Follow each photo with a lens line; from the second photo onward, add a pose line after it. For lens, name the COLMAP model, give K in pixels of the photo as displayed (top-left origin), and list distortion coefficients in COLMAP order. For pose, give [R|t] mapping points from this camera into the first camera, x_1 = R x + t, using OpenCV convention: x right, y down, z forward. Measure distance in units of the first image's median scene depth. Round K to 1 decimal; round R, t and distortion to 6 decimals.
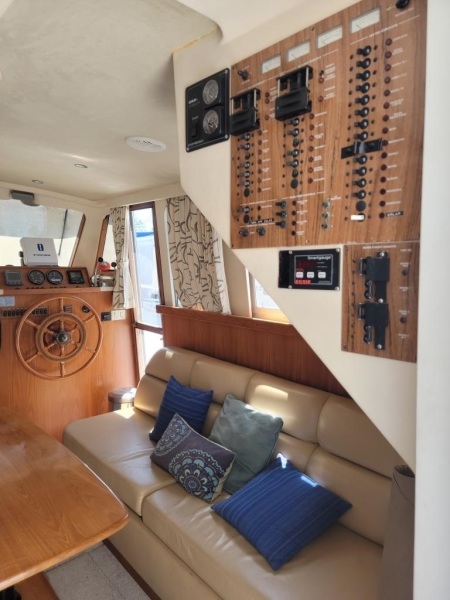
lens RADIAL K [[417.3, 0, 225.3], [0, 417.3, 300.4], [0, 0, 1]] dist [0.070284, -0.046773]
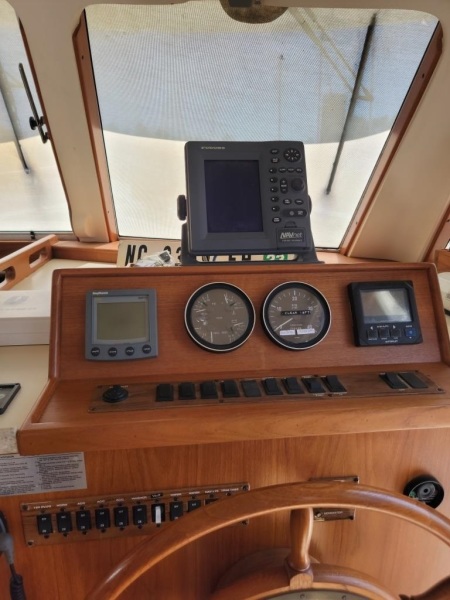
lens RADIAL K [[469.9, 0, 226.4], [0, 469.9, 300.1], [0, 0, 1]] dist [0.049533, -0.046340]
pose [[0.827752, 0.136346, -0.544276, -0.307459], [-0.045176, 0.983072, 0.177563, -0.108398], [0.559273, -0.122390, 0.819899, 0.796201]]
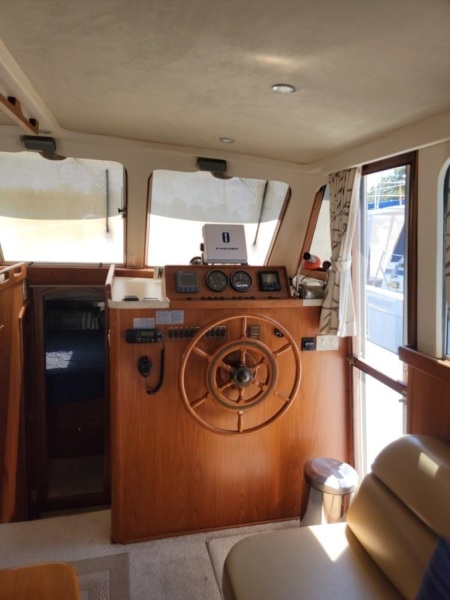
lens RADIAL K [[417.3, 0, 222.3], [0, 417.3, 308.5], [0, 0, 1]] dist [0.070284, -0.046773]
pose [[0.881698, 0.089533, -0.463241, -0.112022], [-0.054385, 0.994571, 0.088714, -0.071163], [0.468669, -0.053025, 0.881781, 0.386925]]
